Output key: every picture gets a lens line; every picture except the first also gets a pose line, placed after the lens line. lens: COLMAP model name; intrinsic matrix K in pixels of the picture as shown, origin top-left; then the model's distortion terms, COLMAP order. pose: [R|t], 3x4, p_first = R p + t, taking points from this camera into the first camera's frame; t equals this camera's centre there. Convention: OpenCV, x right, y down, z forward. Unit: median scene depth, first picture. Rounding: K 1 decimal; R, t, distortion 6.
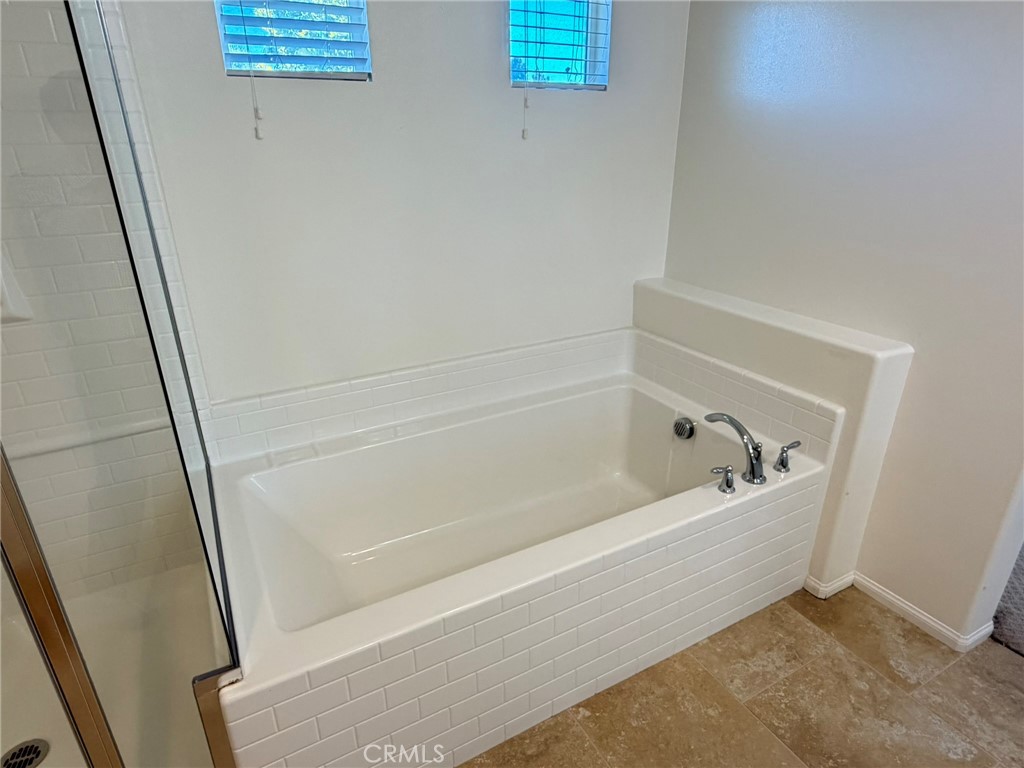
lens RADIAL K [[589.5, 0, 516.5], [0, 589.5, 380.2], [0, 0, 1]] dist [0.004152, -0.000411]
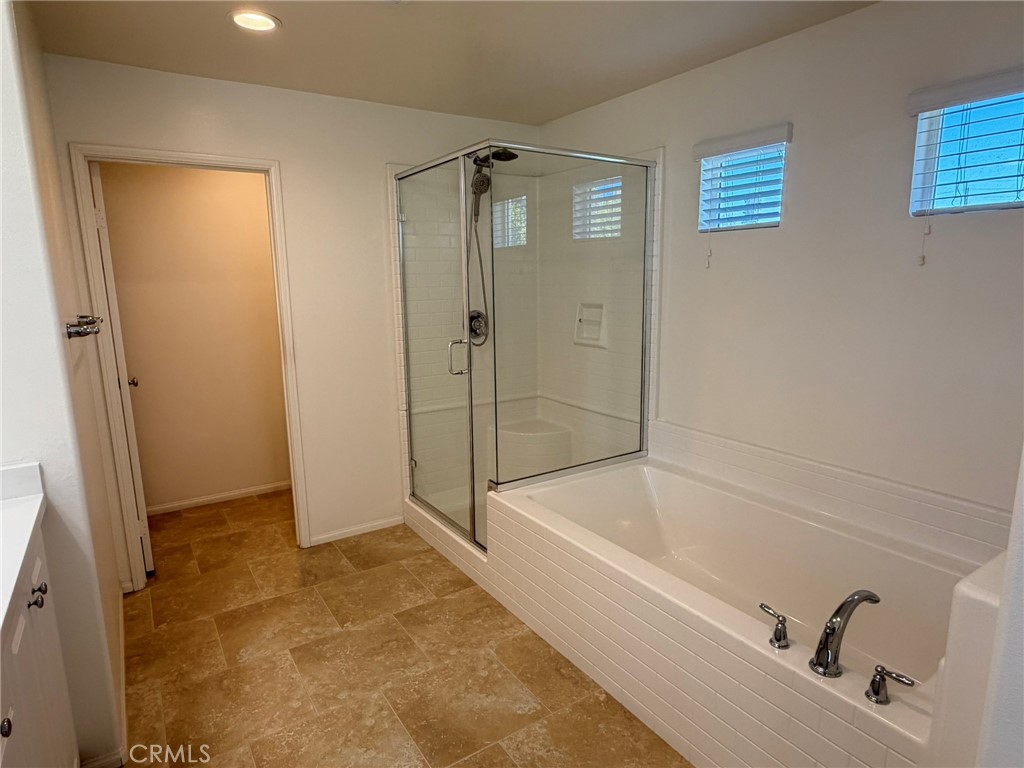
lens RADIAL K [[589.5, 0, 512.3], [0, 589.5, 384.8], [0, 0, 1]] dist [0.004152, -0.000411]
pose [[0.089080, 0.193721, -0.977004, 1.188018], [-0.370882, 0.916816, 0.147971, -0.156155], [0.924398, 0.349172, 0.153517, 0.402838]]
